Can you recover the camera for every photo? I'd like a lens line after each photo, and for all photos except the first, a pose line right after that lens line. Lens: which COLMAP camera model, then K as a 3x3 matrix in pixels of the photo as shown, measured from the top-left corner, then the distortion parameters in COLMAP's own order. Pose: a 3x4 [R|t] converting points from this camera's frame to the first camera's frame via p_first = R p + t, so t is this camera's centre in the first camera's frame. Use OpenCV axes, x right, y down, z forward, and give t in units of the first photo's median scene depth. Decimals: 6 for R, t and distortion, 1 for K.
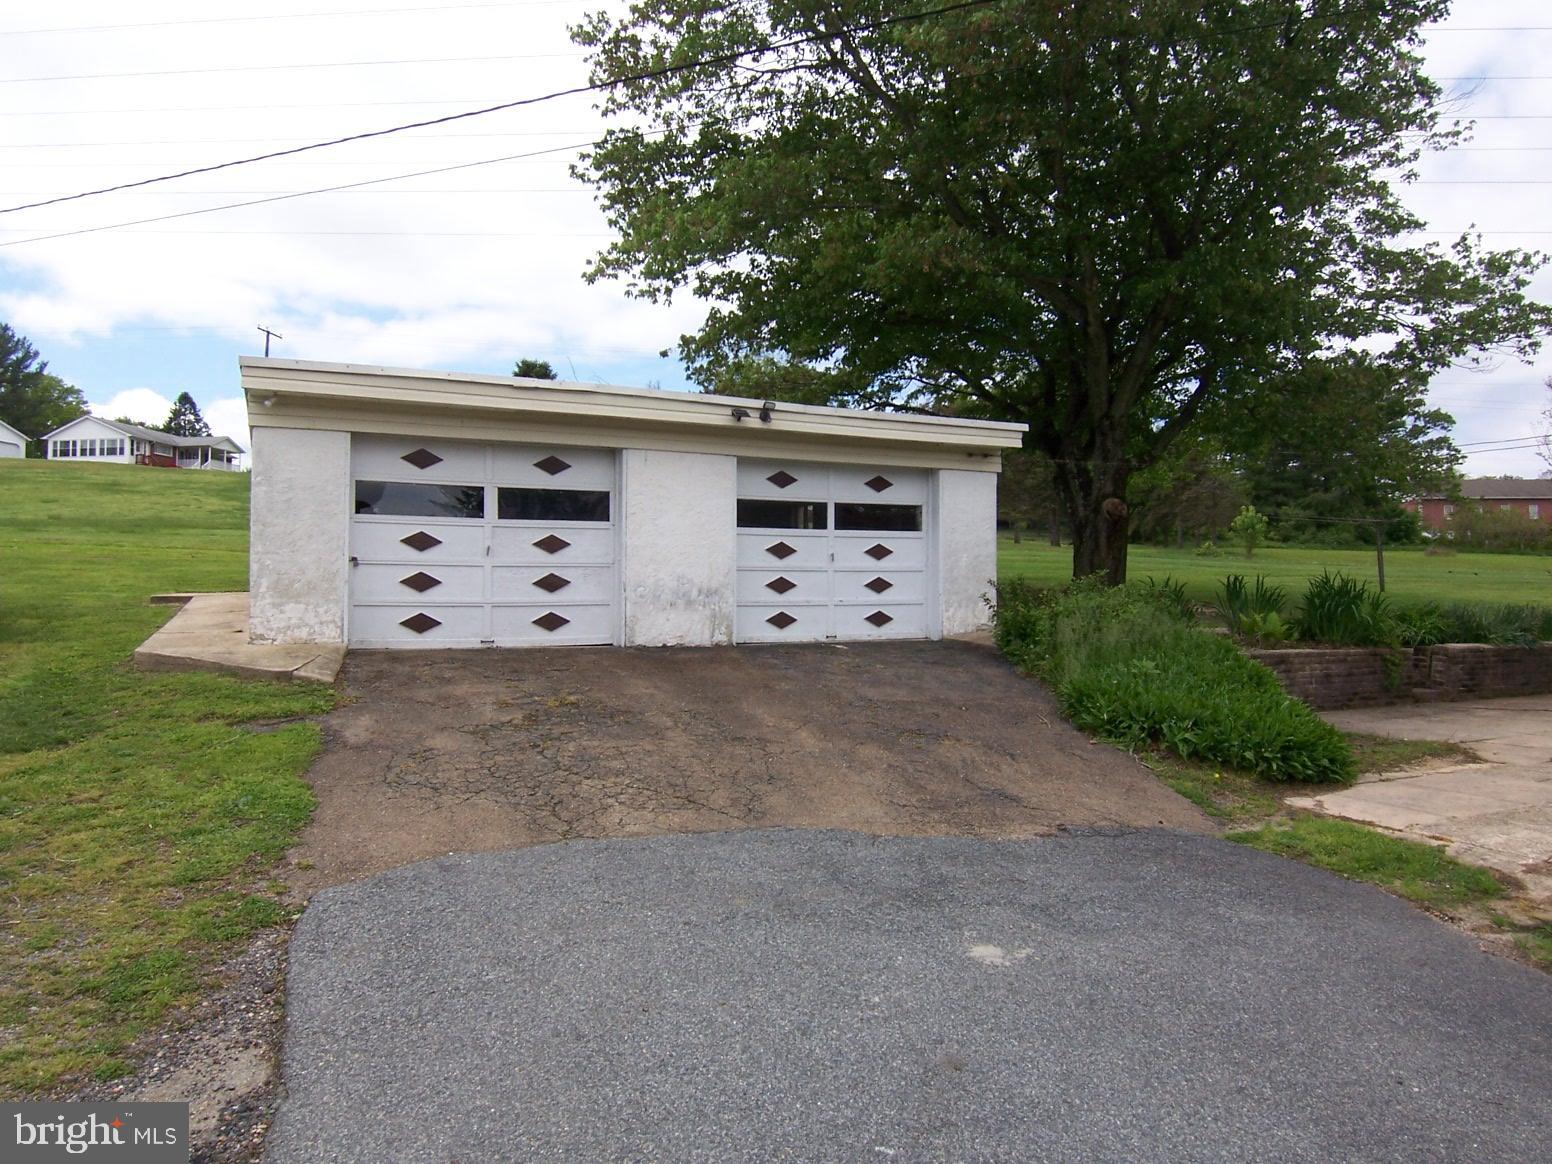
lens RADIAL K [[1081.6, 0, 781.5], [0, 1081.6, 578.4], [0, 0, 1]] dist [-0.039060, -0.008294]
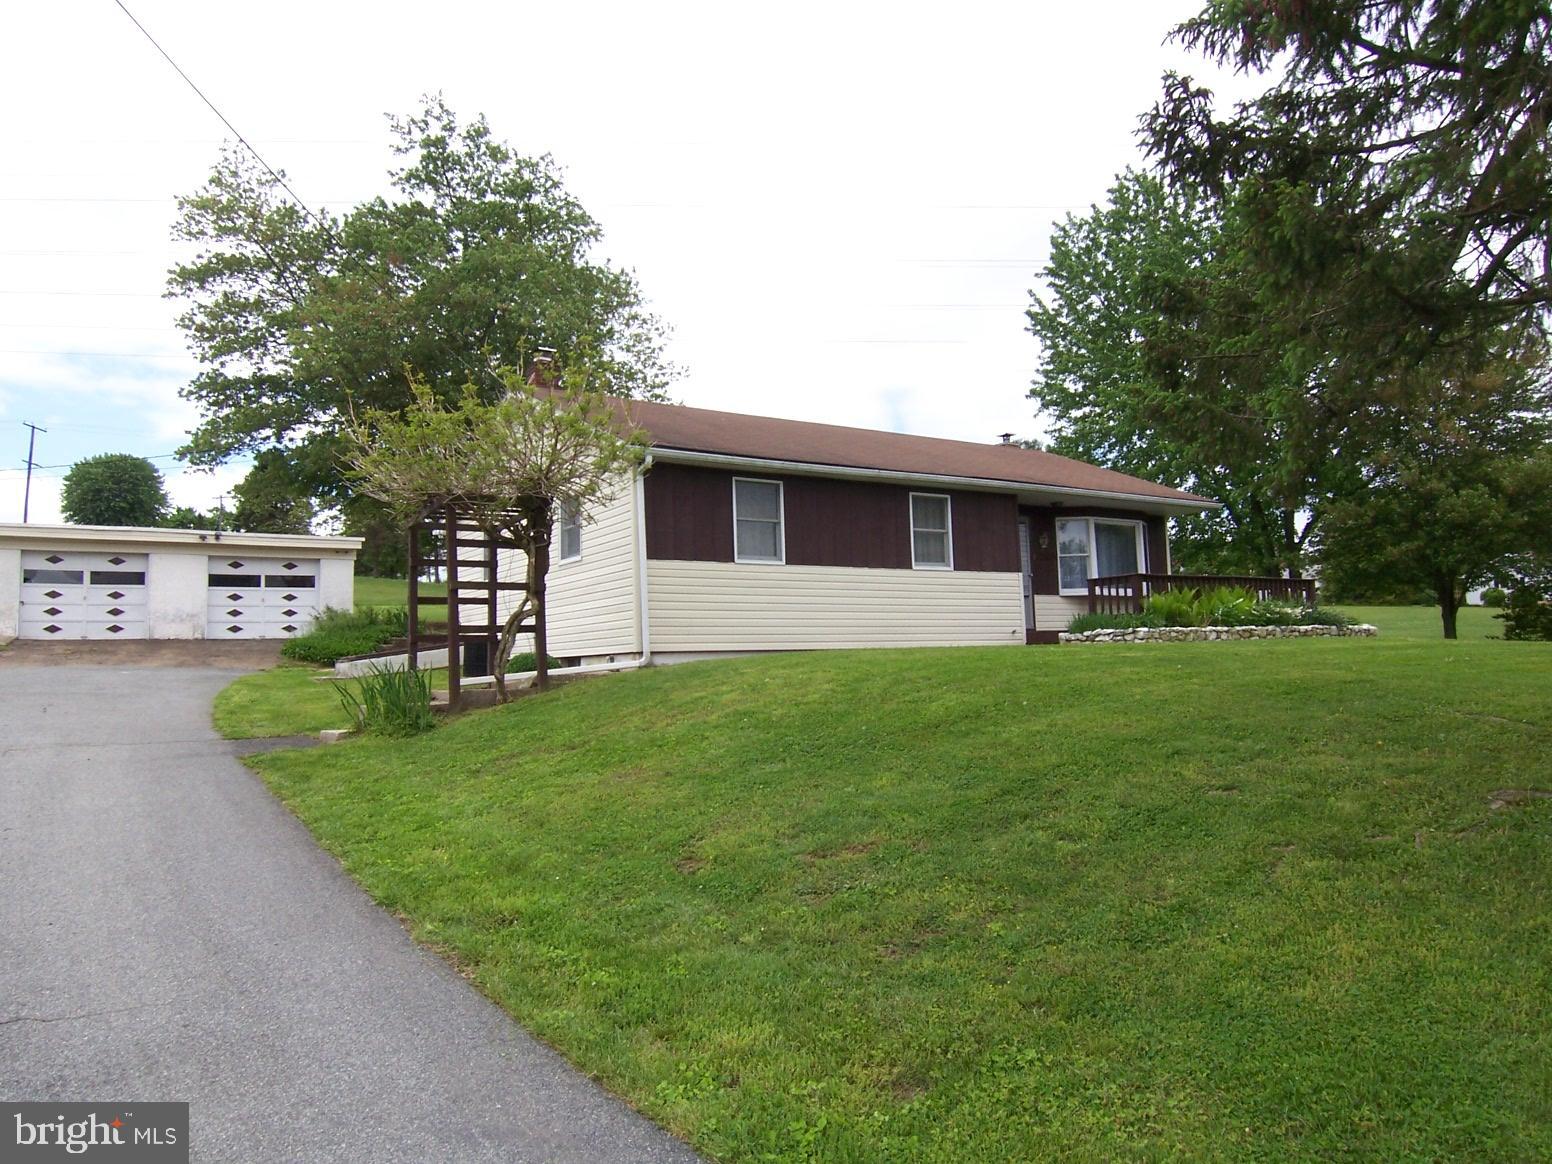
lens RADIAL K [[1081.6, 0, 769.4], [0, 1081.6, 582.7], [0, 0, 1]] dist [-0.039060, -0.008294]
pose [[0.989133, -0.016949, 0.146043, 0.814734], [0.025778, 0.997939, -0.058773, 0.108433], [-0.144745, 0.061899, 0.987531, -1.412588]]
